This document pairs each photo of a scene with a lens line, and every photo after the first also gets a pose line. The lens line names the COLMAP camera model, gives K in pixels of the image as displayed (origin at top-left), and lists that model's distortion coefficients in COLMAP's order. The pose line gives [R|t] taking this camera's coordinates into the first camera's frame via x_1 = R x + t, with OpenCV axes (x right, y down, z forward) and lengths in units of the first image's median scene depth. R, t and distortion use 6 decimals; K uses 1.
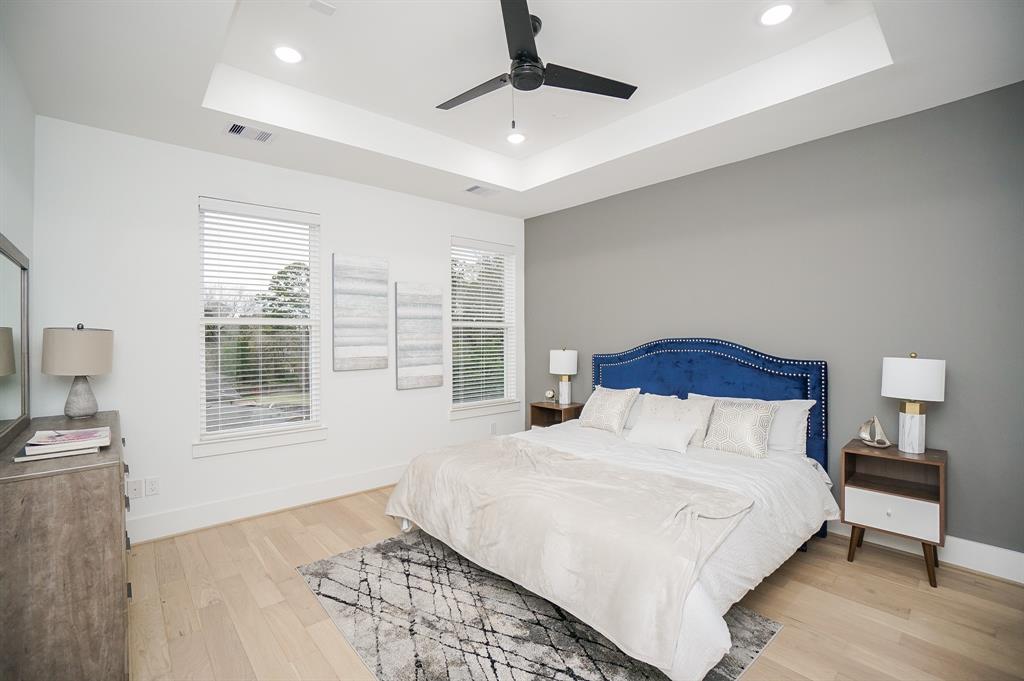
lens RADIAL K [[453.1, 0, 503.3], [0, 453.1, 337.7], [0, 0, 1]] dist [-0.021244, 0.001271]
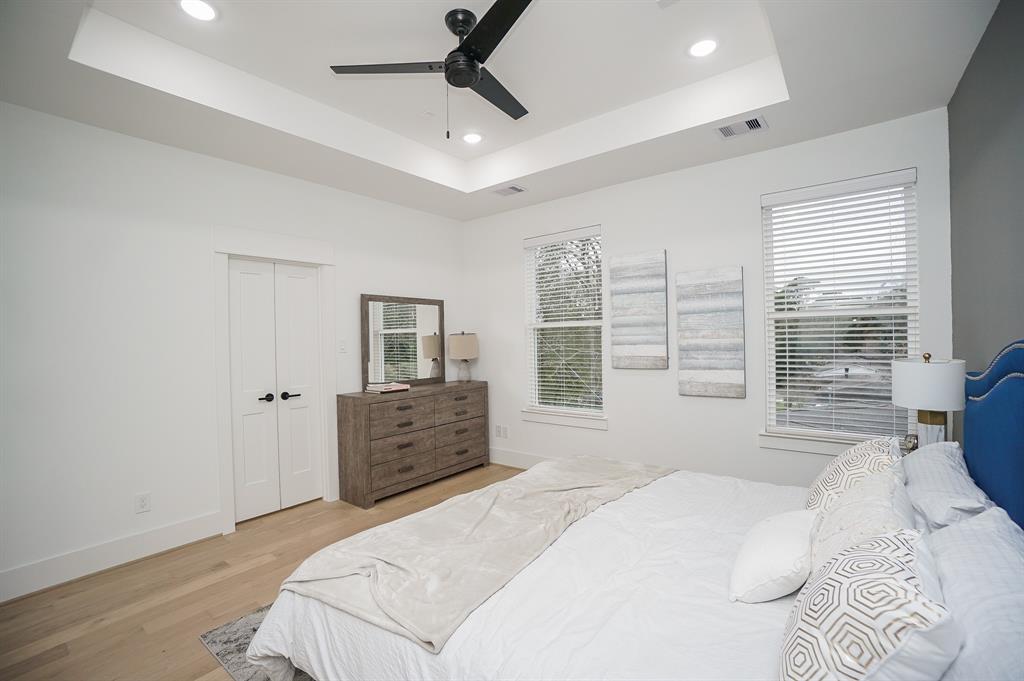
lens RADIAL K [[453.1, 0, 503.2], [0, 453.1, 340.4], [0, 0, 1]] dist [-0.021244, 0.001271]
pose [[0.185837, 0.008257, -0.982546, 0.566686], [0.017161, 0.999785, 0.011648, -0.007300], [0.982431, -0.019026, 0.185655, 0.494401]]
